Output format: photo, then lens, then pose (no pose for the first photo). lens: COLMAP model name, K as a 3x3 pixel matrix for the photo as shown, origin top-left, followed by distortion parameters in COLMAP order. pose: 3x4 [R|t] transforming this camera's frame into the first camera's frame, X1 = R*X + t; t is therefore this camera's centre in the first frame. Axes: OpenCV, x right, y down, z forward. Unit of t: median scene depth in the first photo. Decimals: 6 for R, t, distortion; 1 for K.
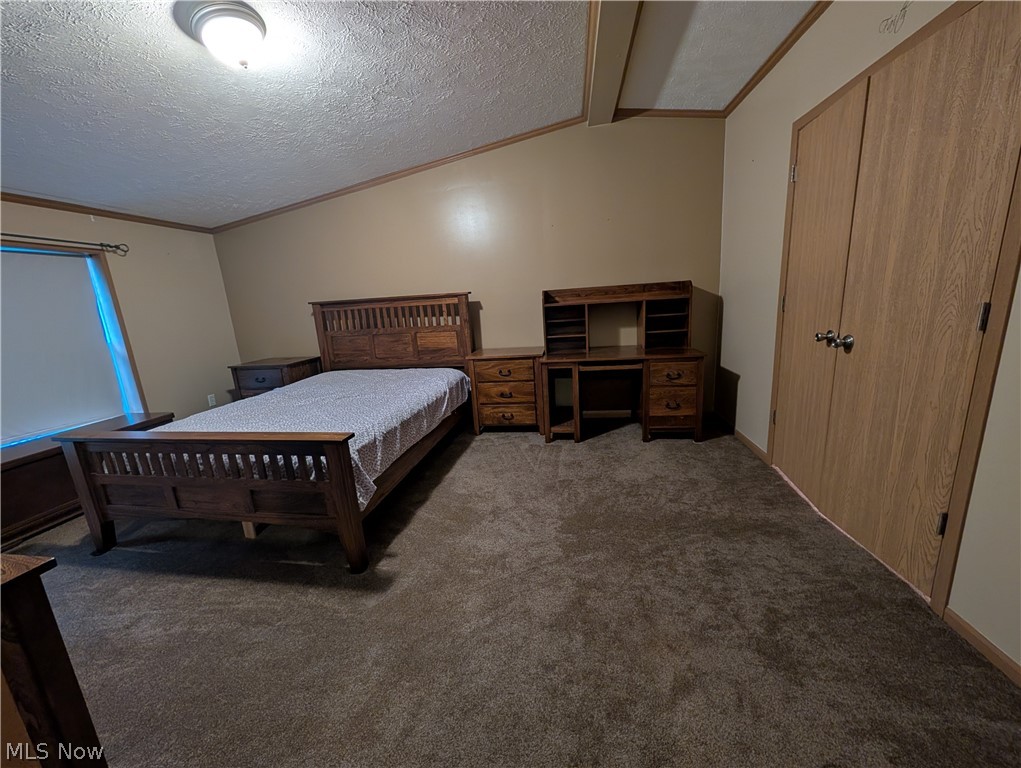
lens RADIAL K [[387.1, 0, 509.9], [0, 387.1, 383.1], [0, 0, 1]] dist [0.002764, 0.000749]
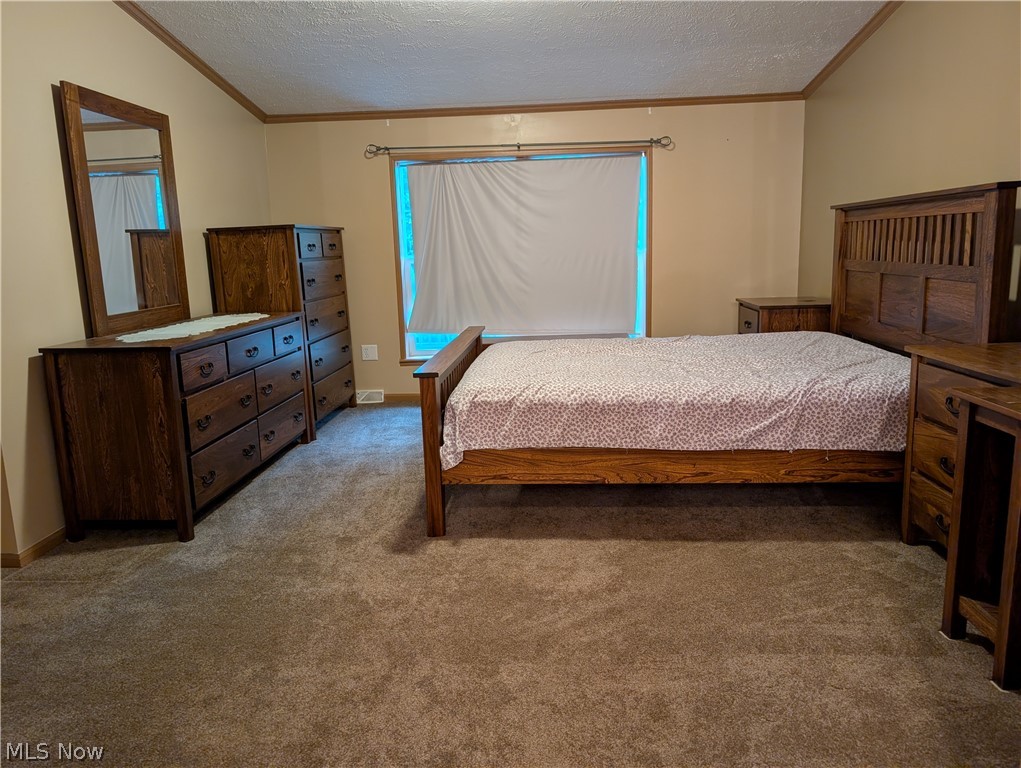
lens RADIAL K [[737.4, 0, 510.5], [0, 737.4, 384.0], [0, 0, 1]] dist [0.014457, -0.003107]
pose [[0.105209, 0.240744, -0.964870, 0.907582], [-0.191529, 0.956995, 0.217894, -0.176737], [0.975832, 0.161876, 0.146794, 0.715971]]
